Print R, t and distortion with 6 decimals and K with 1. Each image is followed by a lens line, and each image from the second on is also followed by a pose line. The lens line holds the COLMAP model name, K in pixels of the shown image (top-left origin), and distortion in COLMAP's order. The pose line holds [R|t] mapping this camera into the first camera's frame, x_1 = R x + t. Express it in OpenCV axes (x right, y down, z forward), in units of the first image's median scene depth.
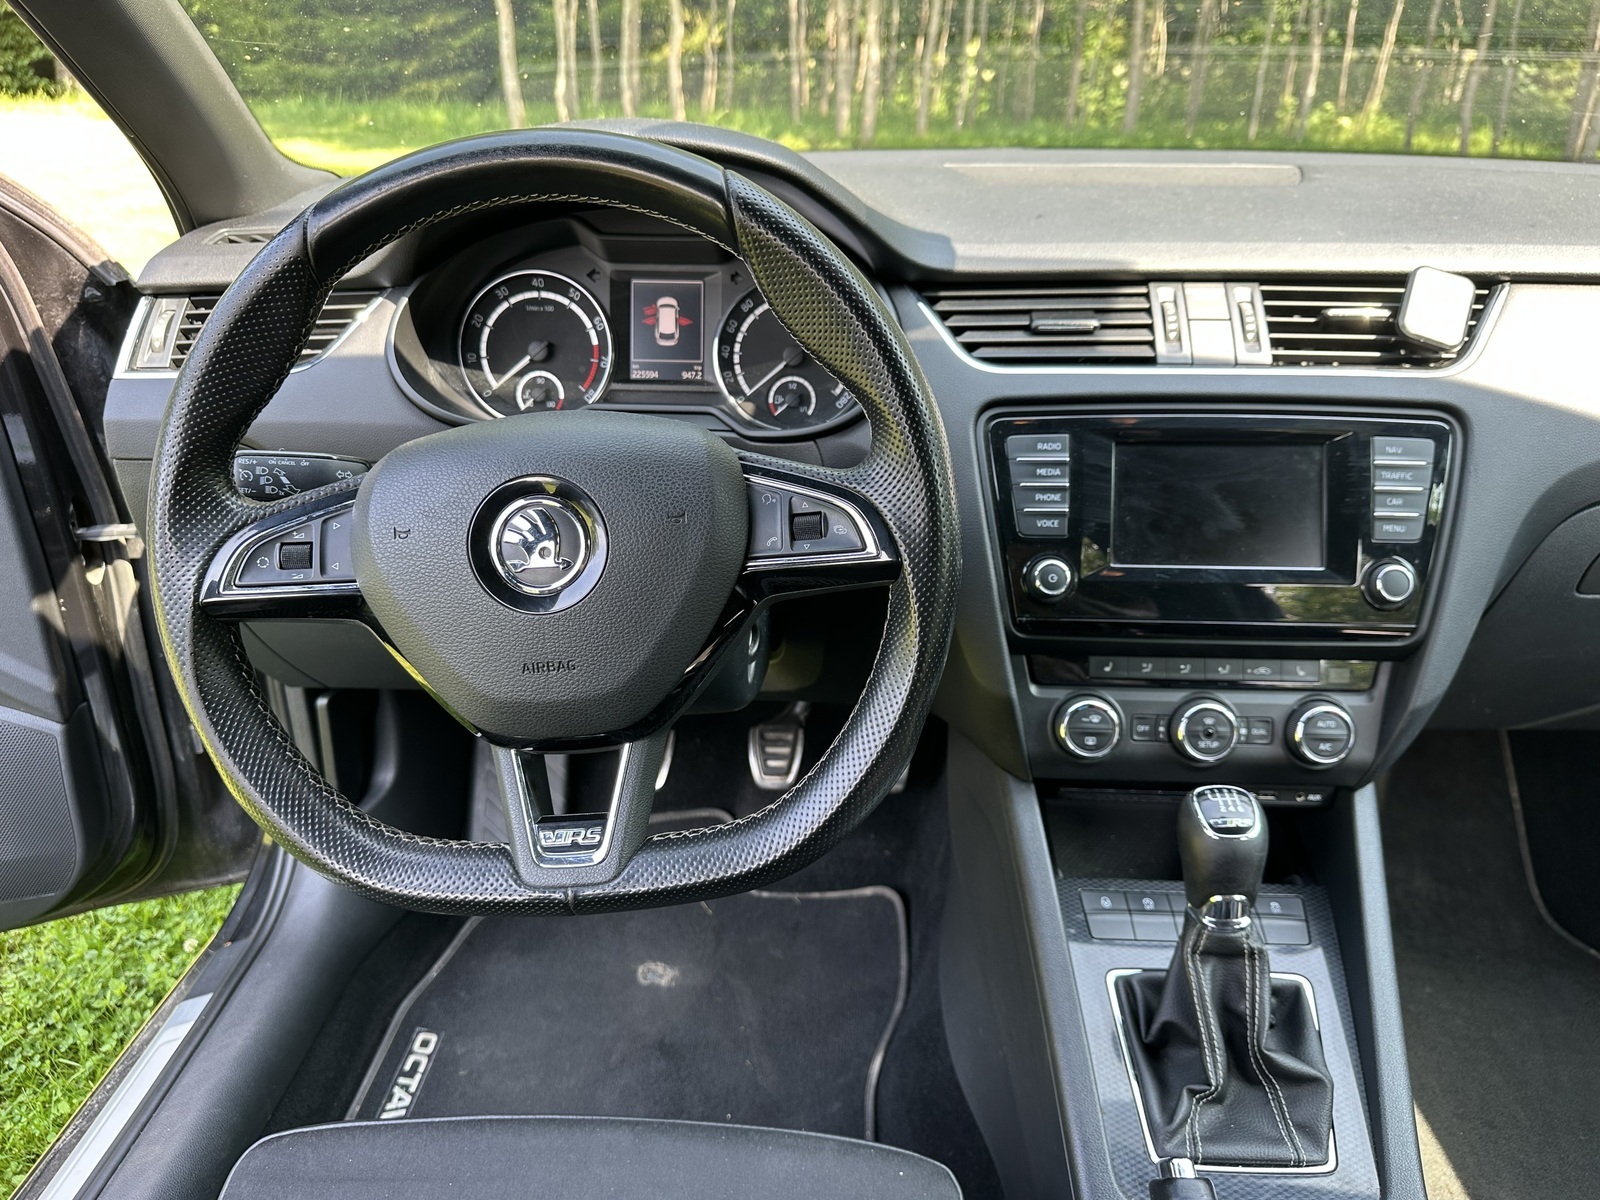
lens RADIAL K [[1138.1, 0, 800.0], [0, 1138.1, 600.0], [0, 0, 1]] dist [0.048719, -0.091081]
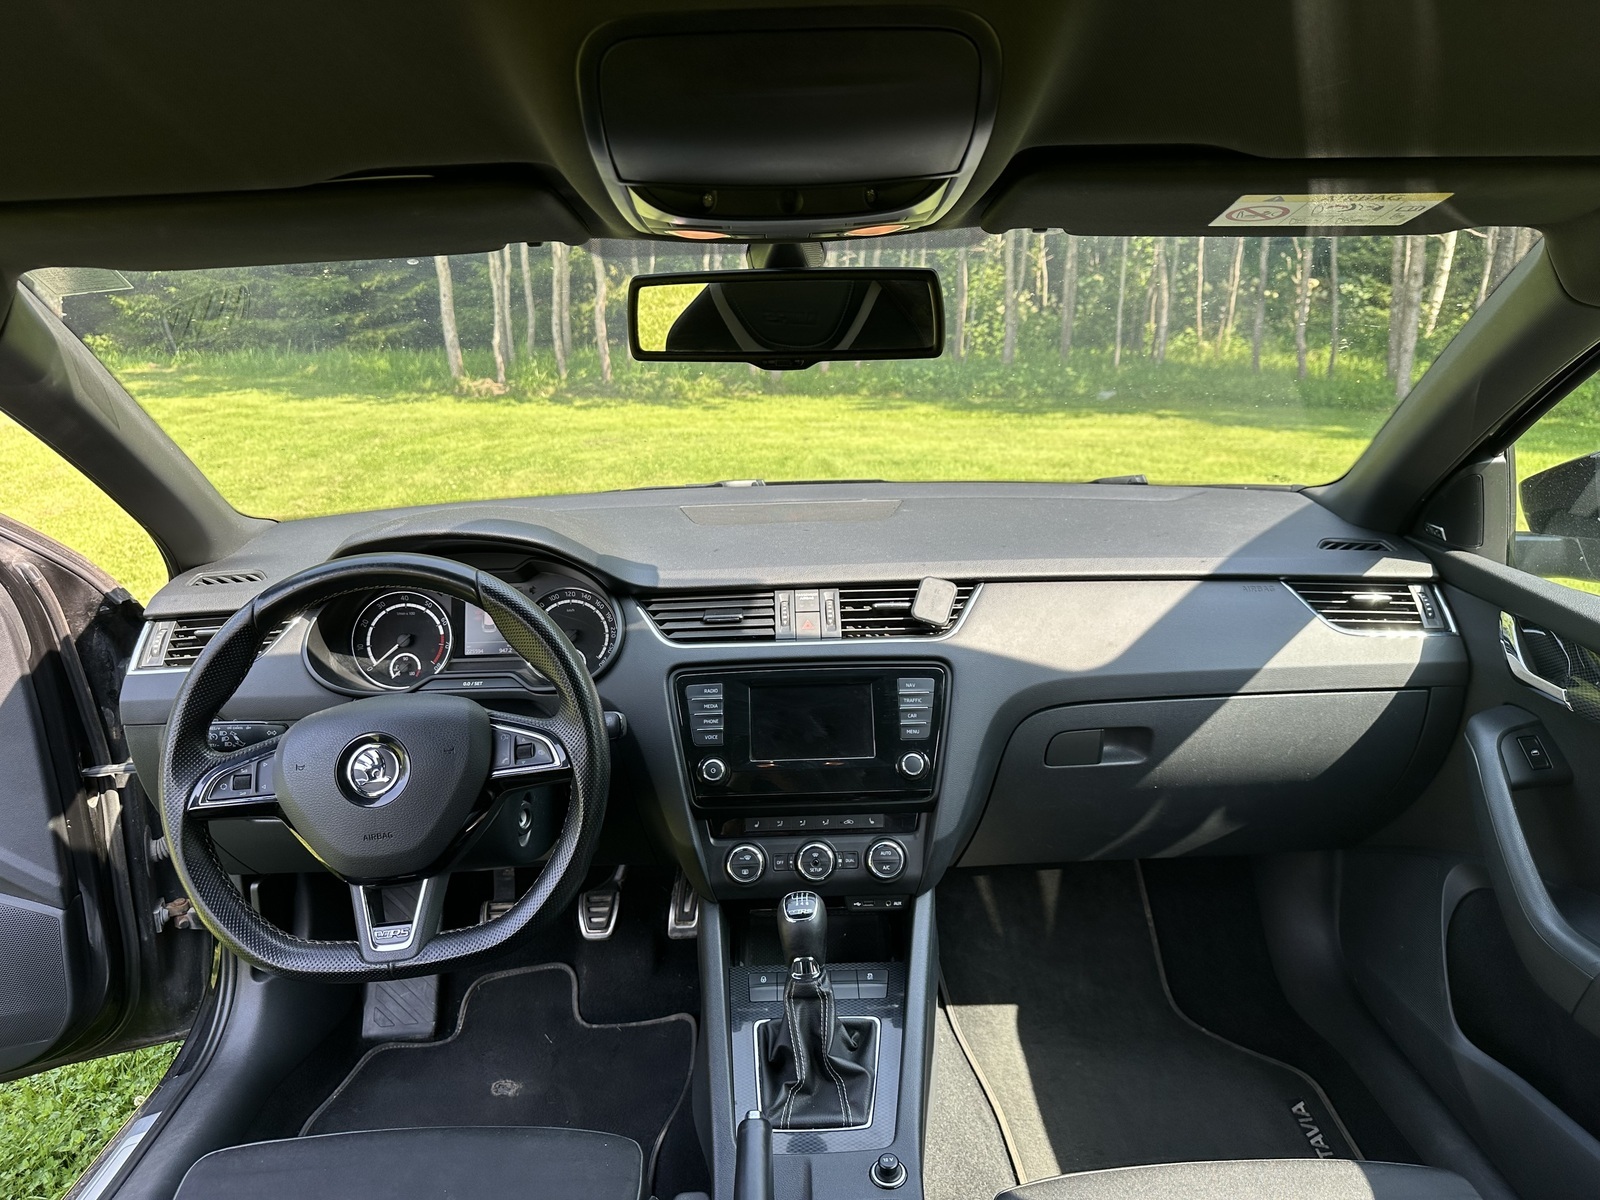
lens RADIAL K [[1118.0, 0, 800.0], [0, 1118.0, 600.0], [0, 0, 1]] dist [0.036553, -0.055351]
pose [[0.997716, -0.038807, 0.055289, 0.232200], [0.047815, 0.983891, -0.172257, 0.017731], [-0.047714, 0.174507, 0.983499, -0.553693]]
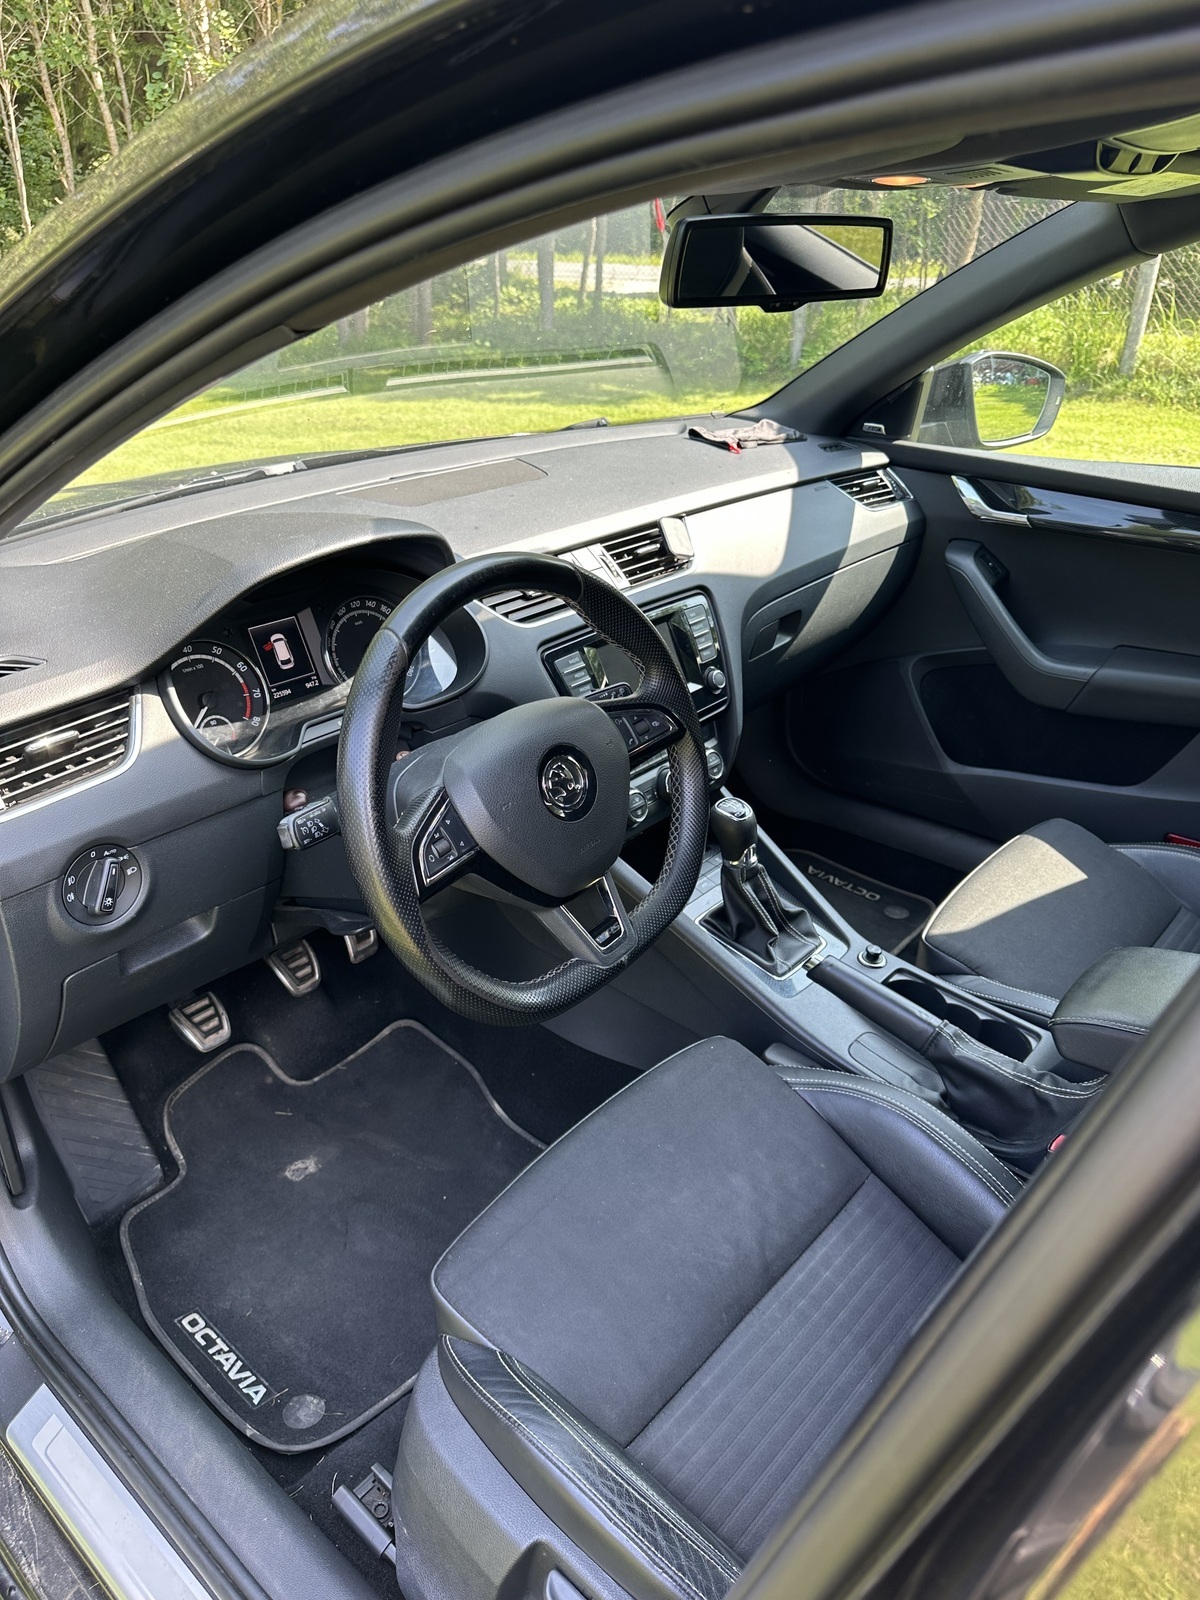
lens RADIAL K [[1126.6, 0, 600.0], [0, 1126.6, 800.0], [0, 0, 1]] dist [0.120418, -0.086793]
pose [[0.640607, -0.354117, 0.681339, -0.871412], [0.340213, 0.926361, 0.161589, -0.175851], [-0.688387, 0.128286, 0.713909, -0.192911]]
